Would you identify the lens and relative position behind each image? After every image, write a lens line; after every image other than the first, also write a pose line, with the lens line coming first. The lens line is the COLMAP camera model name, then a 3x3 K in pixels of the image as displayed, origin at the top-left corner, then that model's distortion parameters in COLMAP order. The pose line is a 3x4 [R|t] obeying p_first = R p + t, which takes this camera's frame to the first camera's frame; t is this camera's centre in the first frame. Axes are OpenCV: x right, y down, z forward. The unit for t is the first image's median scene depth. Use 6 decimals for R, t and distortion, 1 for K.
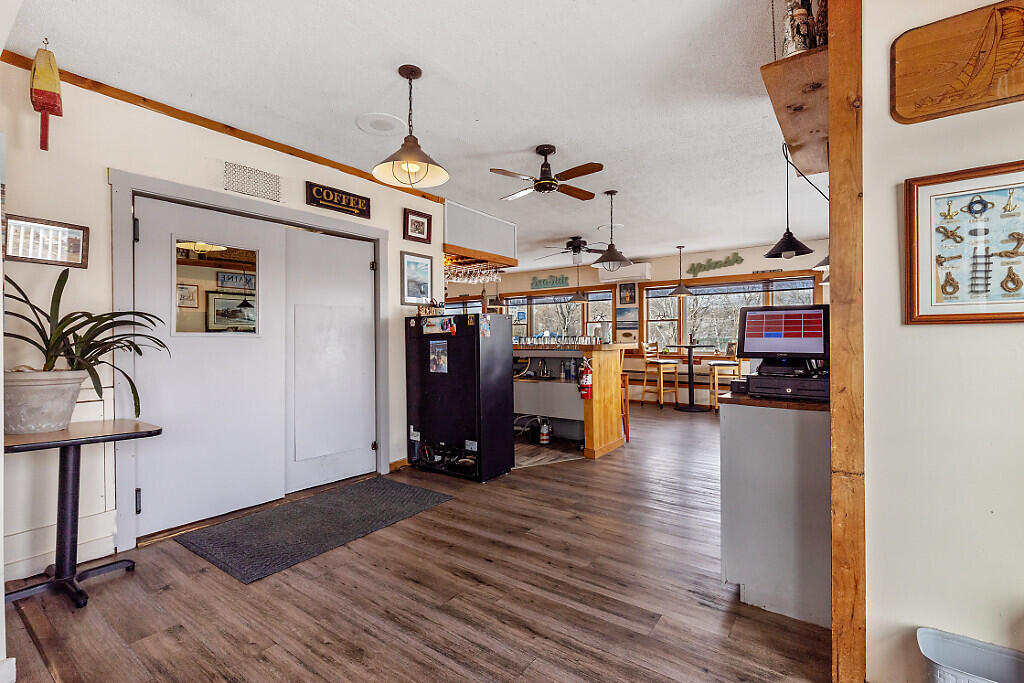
lens RADIAL K [[473.1, 0, 502.5], [0, 473.1, 340.8], [0, 0, 1]] dist [-0.004277, 0.001139]
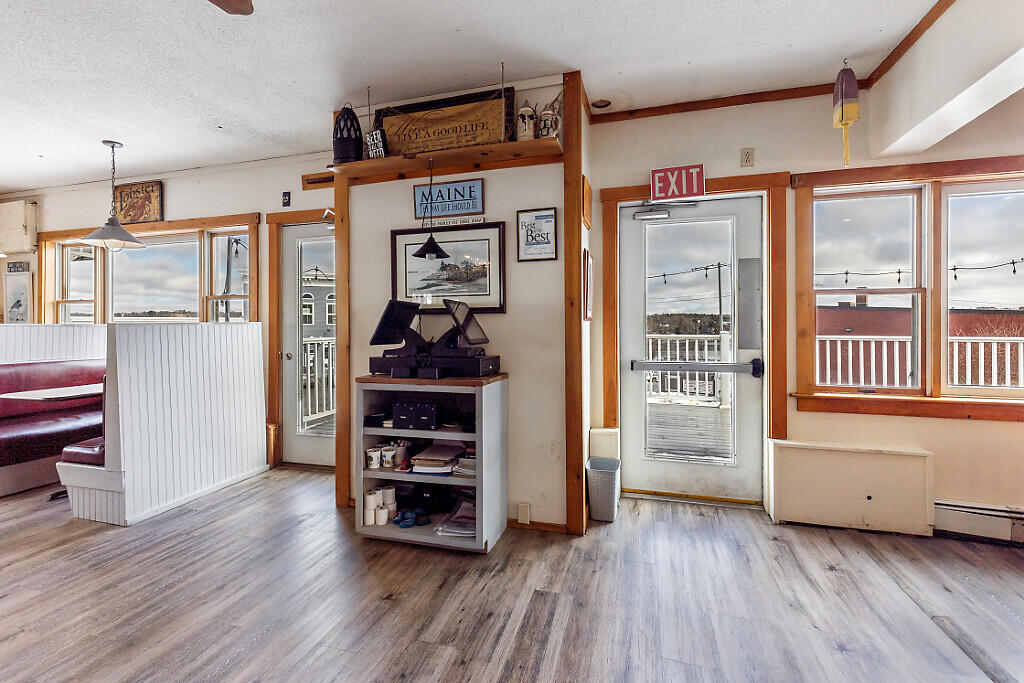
lens RADIAL K [[473.1, 0, 504.1], [0, 473.1, 323.9], [0, 0, 1]] dist [-0.004277, 0.001139]
pose [[-0.356182, 0.015052, 0.934295, -0.554938], [0.012874, 0.999854, -0.011201, 0.001207], [-0.934328, 0.008038, -0.356324, 1.267053]]
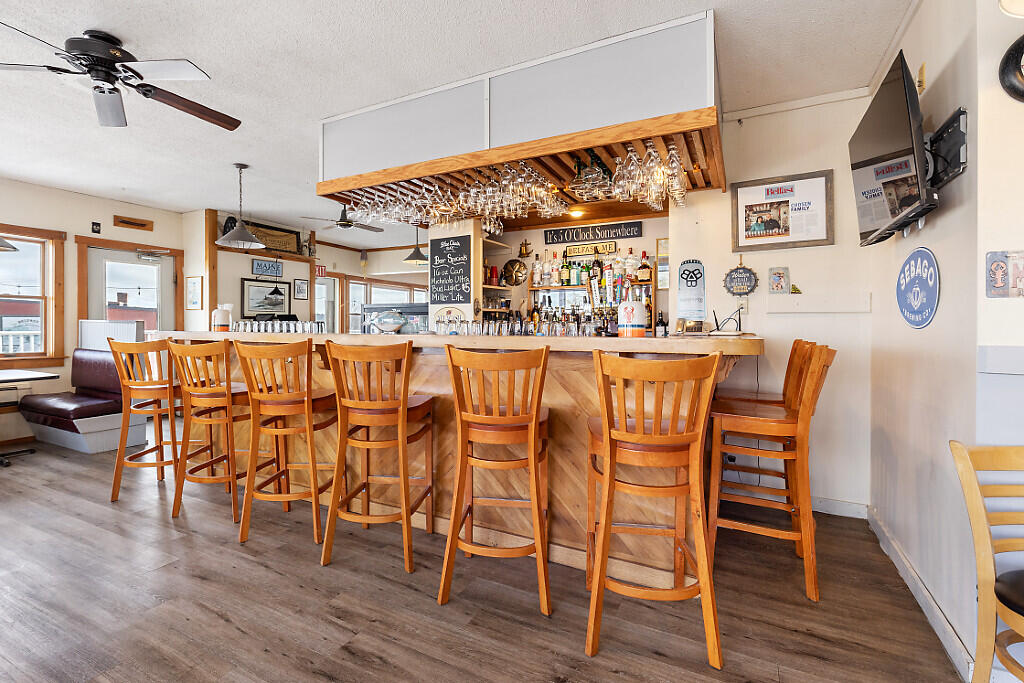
lens RADIAL K [[473.1, 0, 490.0], [0, 473.1, 324.8], [0, 0, 1]] dist [-0.004277, 0.001139]
pose [[-0.985679, 0.006270, -0.168514, -0.102013], [0.005919, 0.999979, 0.002585, -0.009475], [0.168527, 0.001551, -0.985696, 4.386923]]
